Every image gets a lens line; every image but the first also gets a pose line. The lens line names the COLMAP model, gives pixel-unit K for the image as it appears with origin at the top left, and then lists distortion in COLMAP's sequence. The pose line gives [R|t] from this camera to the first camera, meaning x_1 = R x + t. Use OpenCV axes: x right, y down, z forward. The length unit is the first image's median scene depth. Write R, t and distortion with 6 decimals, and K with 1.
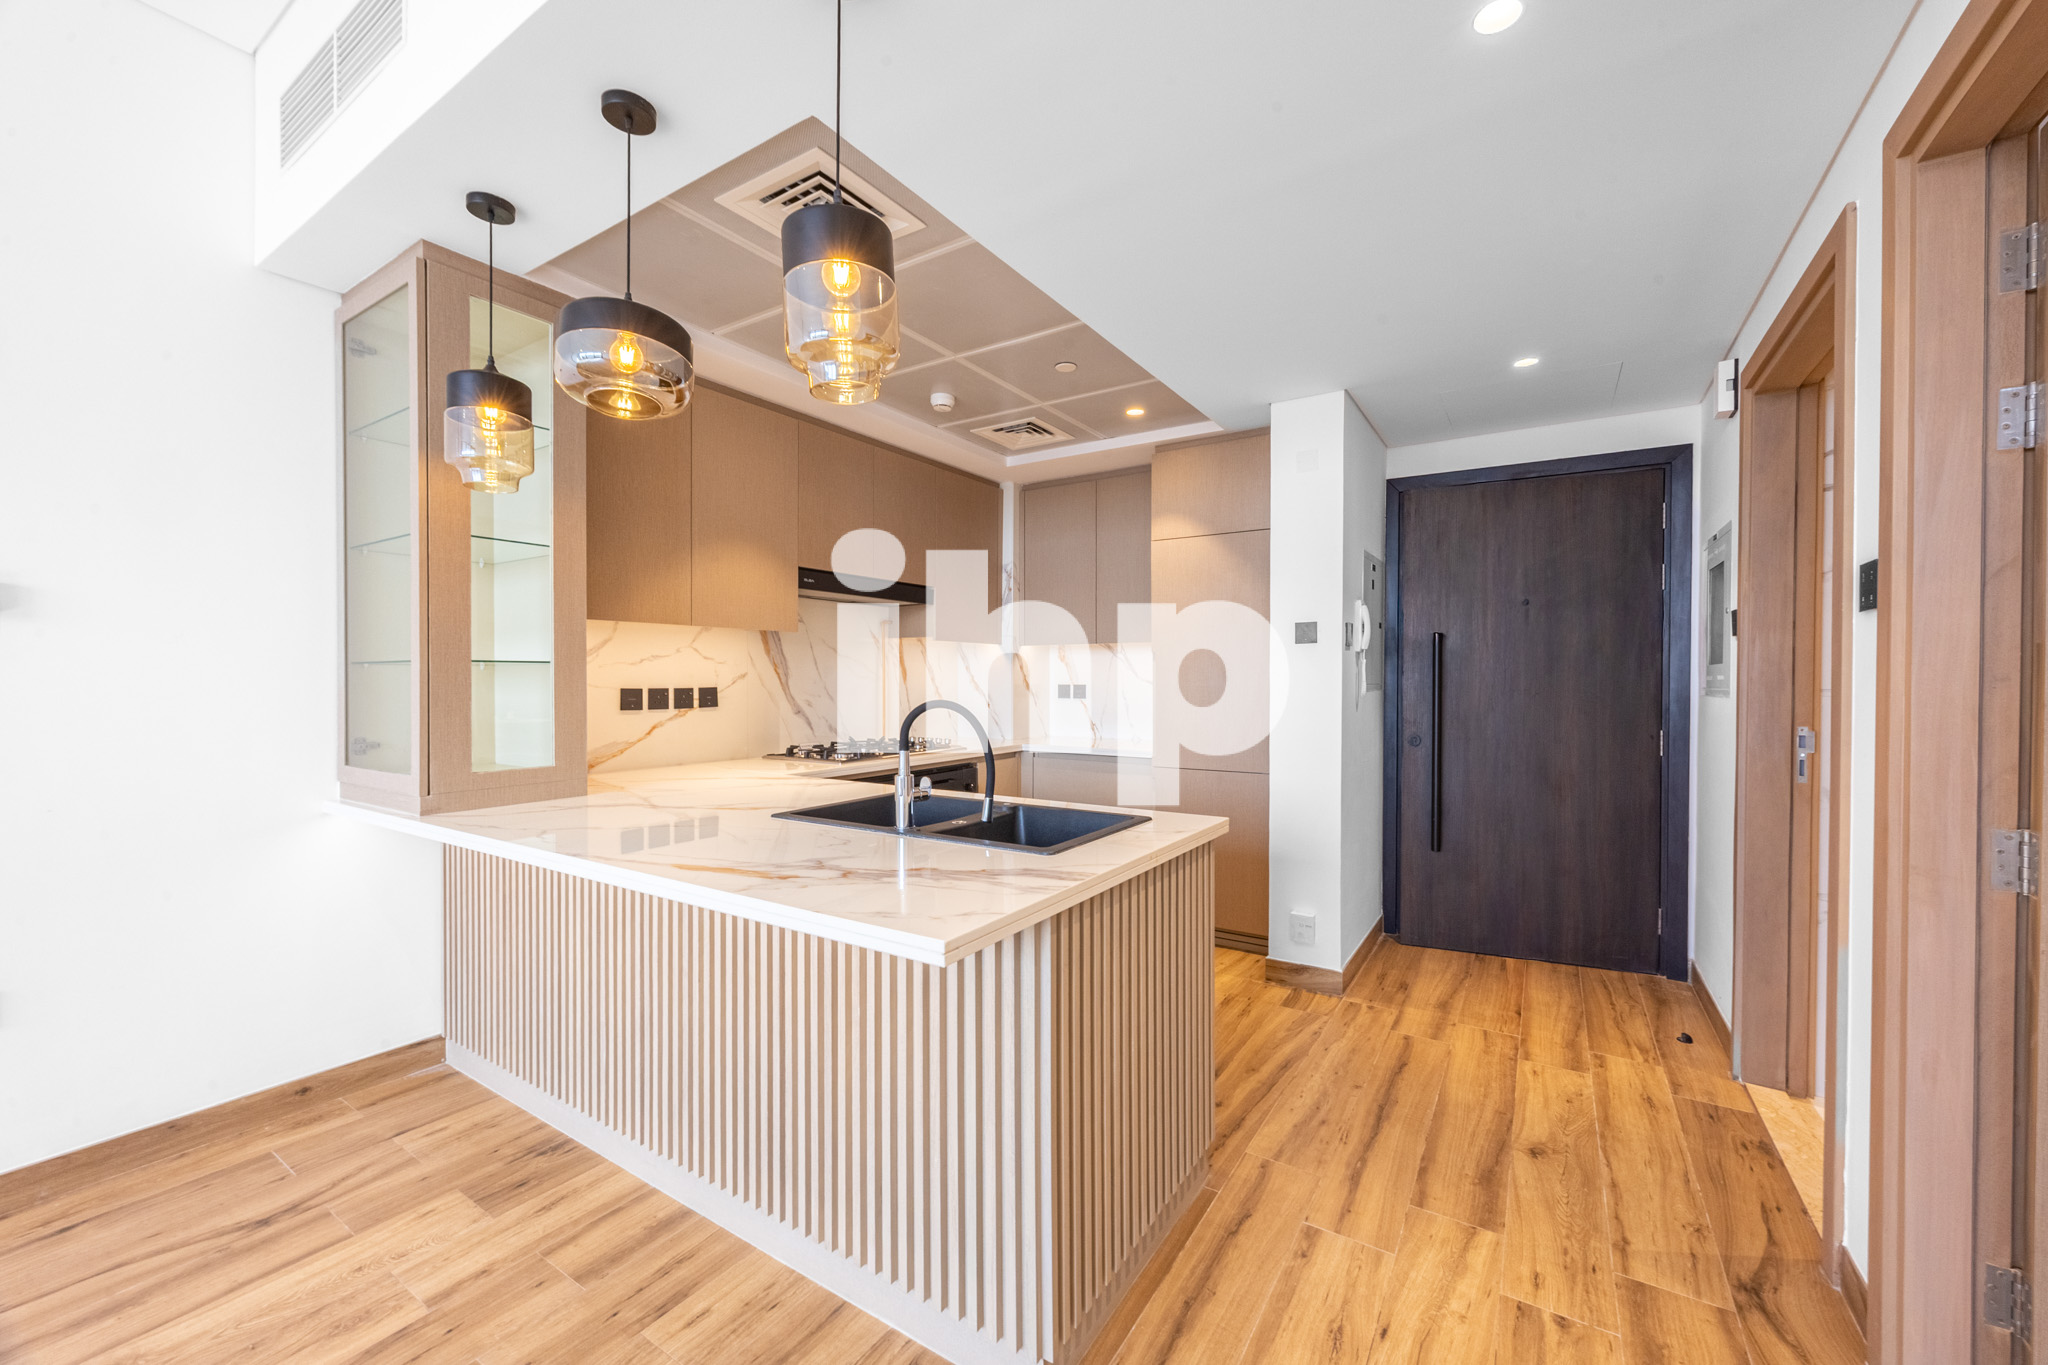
lens RADIAL K [[799.7, 0, 1040.1], [0, 799.7, 683.5], [0, 0, 1]] dist [0.000387, 0.000359]
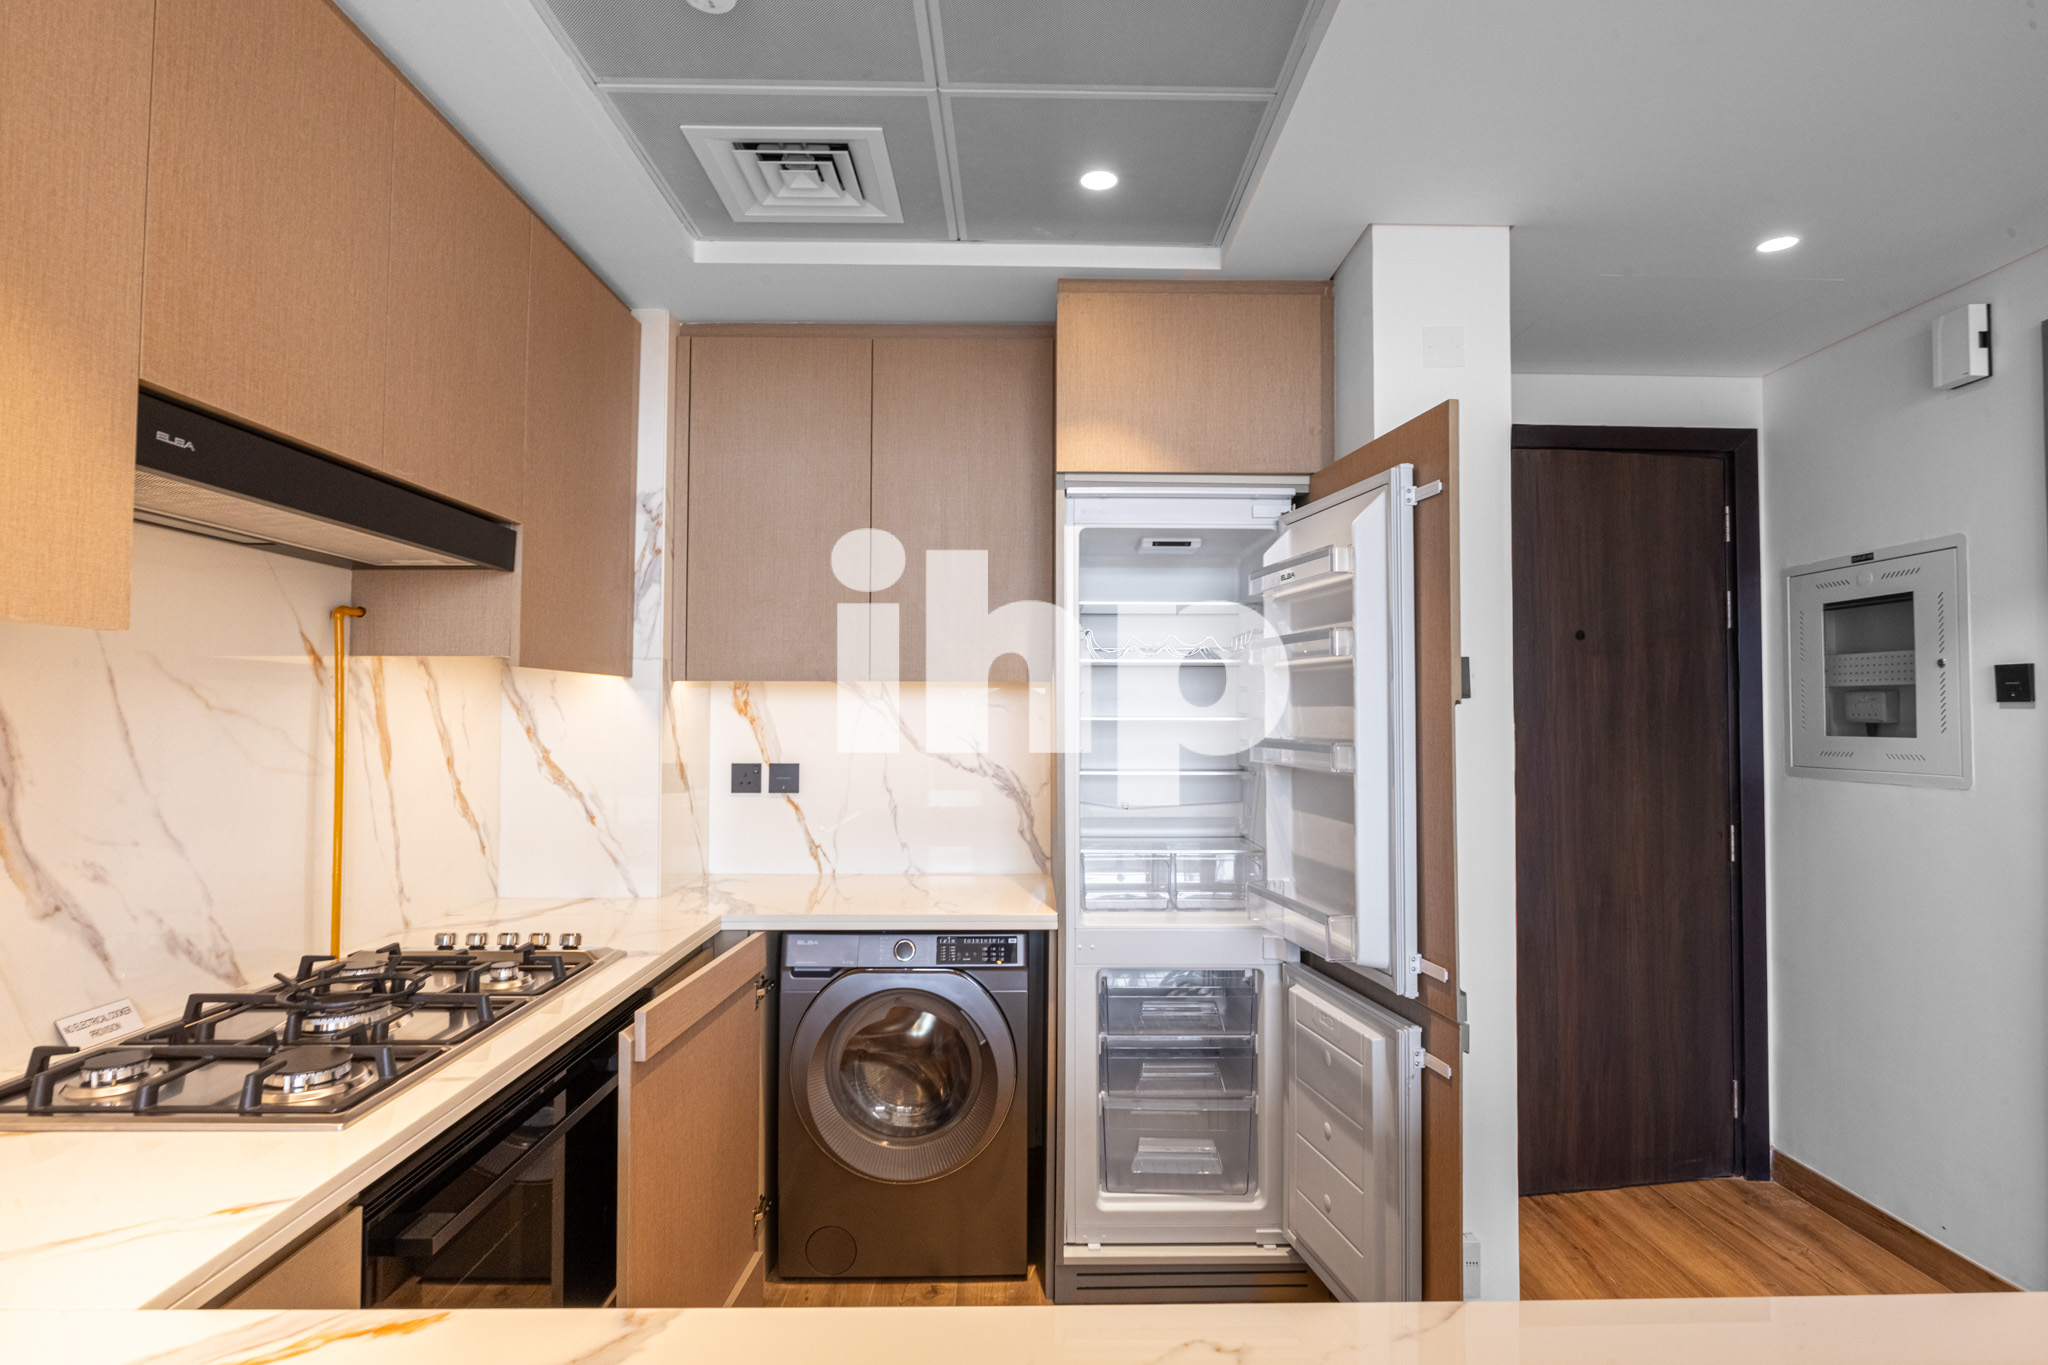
lens RADIAL K [[1058.4, 0, 1047.5], [0, 1058.4, 683.9], [0, 0, 1]] dist [-0.003316, 0.000034]
pose [[0.830620, 0.017535, 0.556564, -0.264259], [0.001203, 0.999445, -0.033284, -0.038204], [-0.556839, 0.028316, 0.830138, 0.591162]]
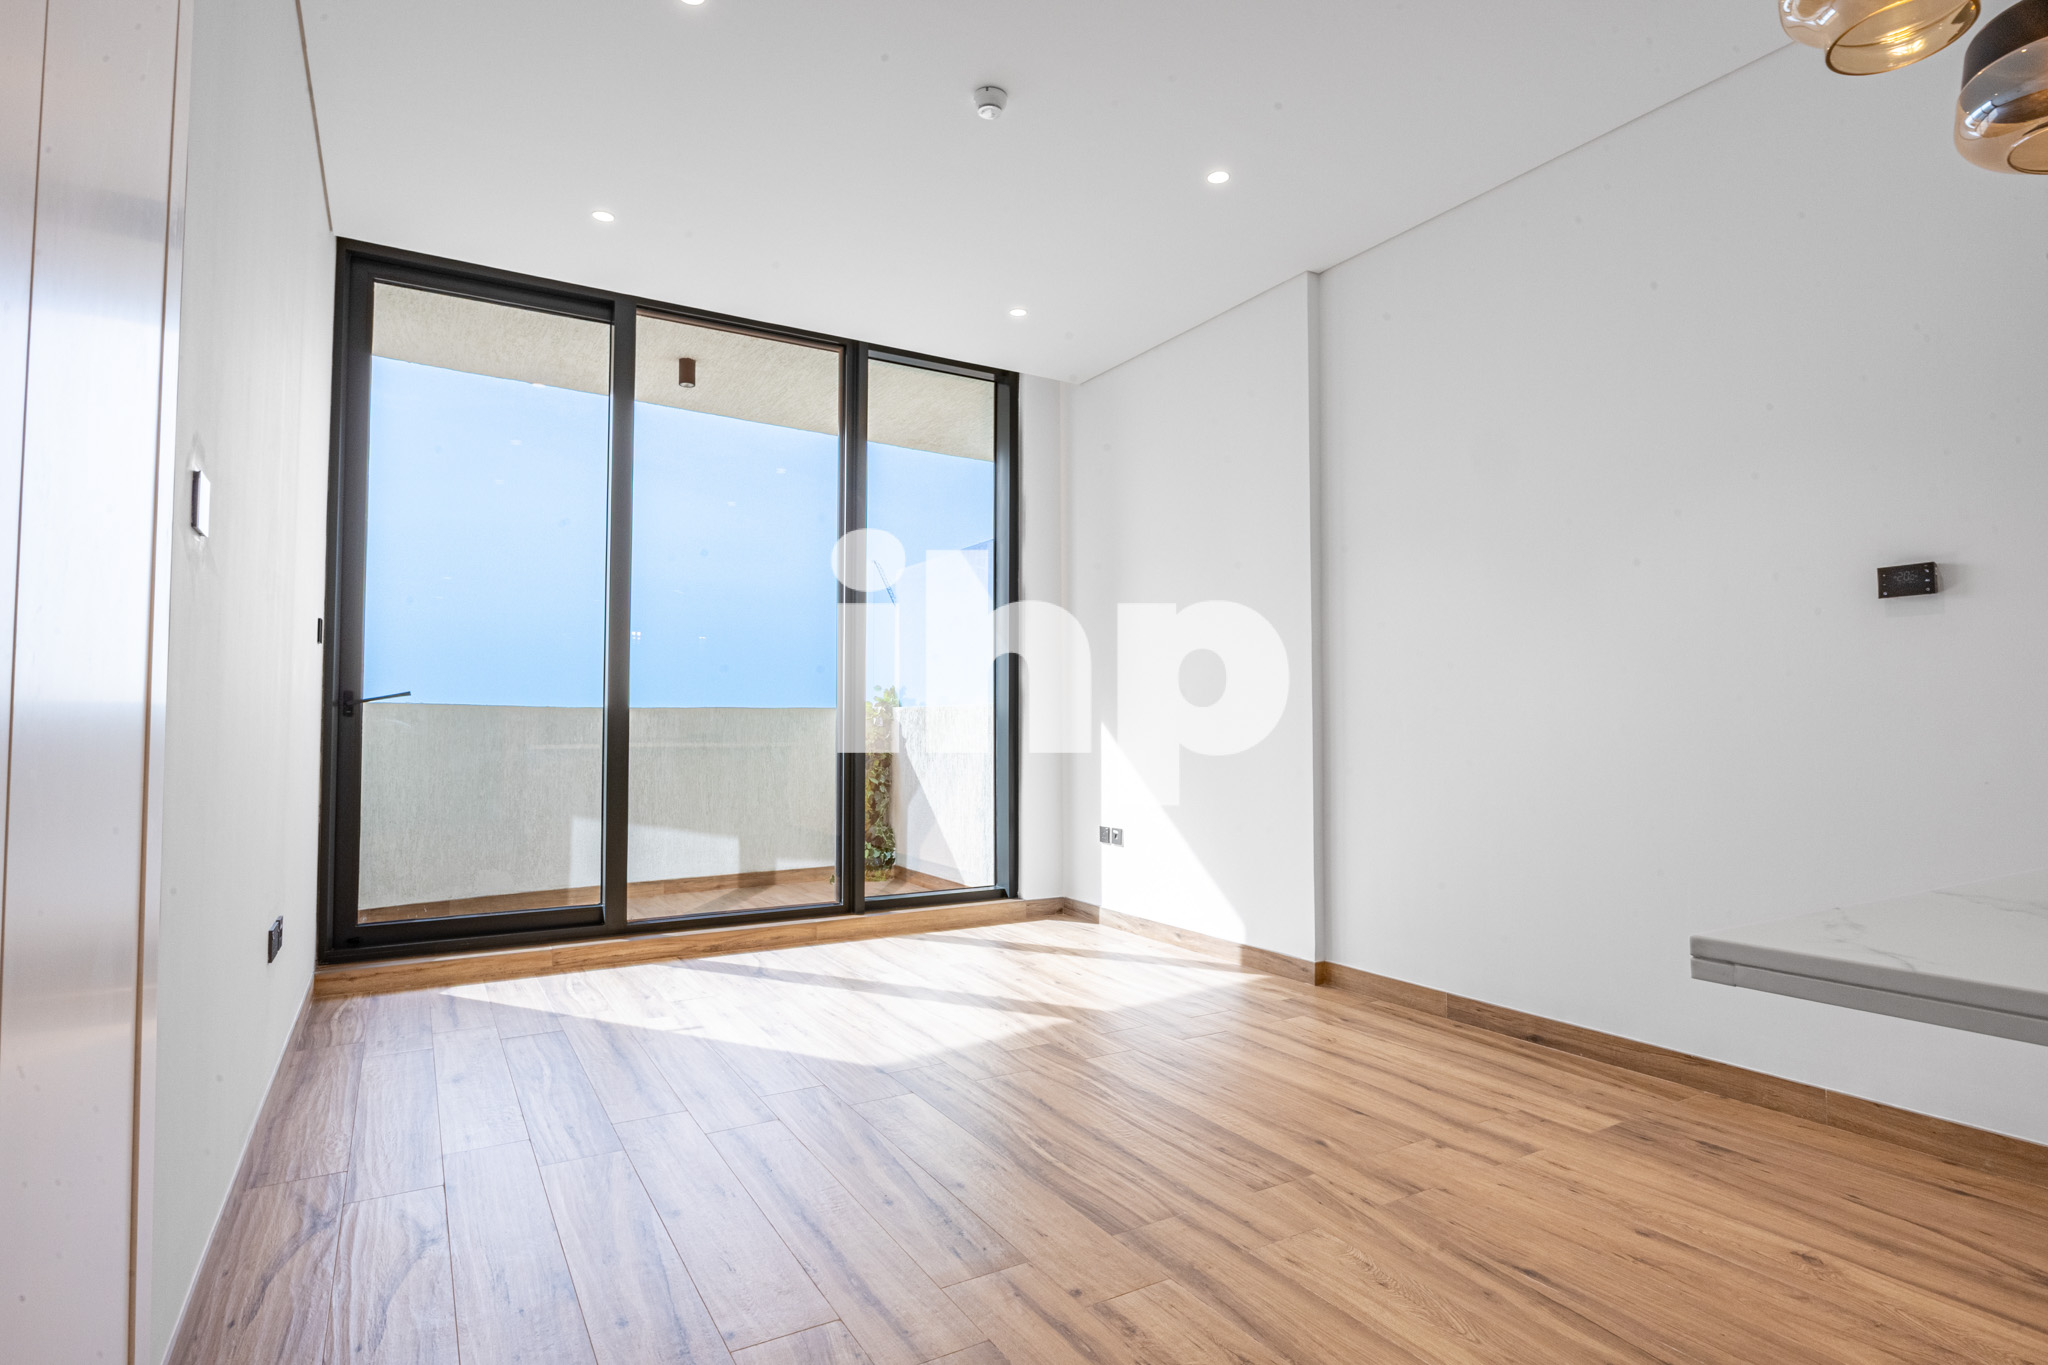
lens RADIAL K [[1045.9, 0, 1040.8], [0, 1045.9, 684.3], [0, 0, 1]] dist [-0.004430, -0.001564]
pose [[-0.442684, -0.036130, -0.895950, 0.279704], [-0.006572, 0.999292, -0.037050, 0.056263], [0.896654, -0.010513, -0.442608, 0.312942]]
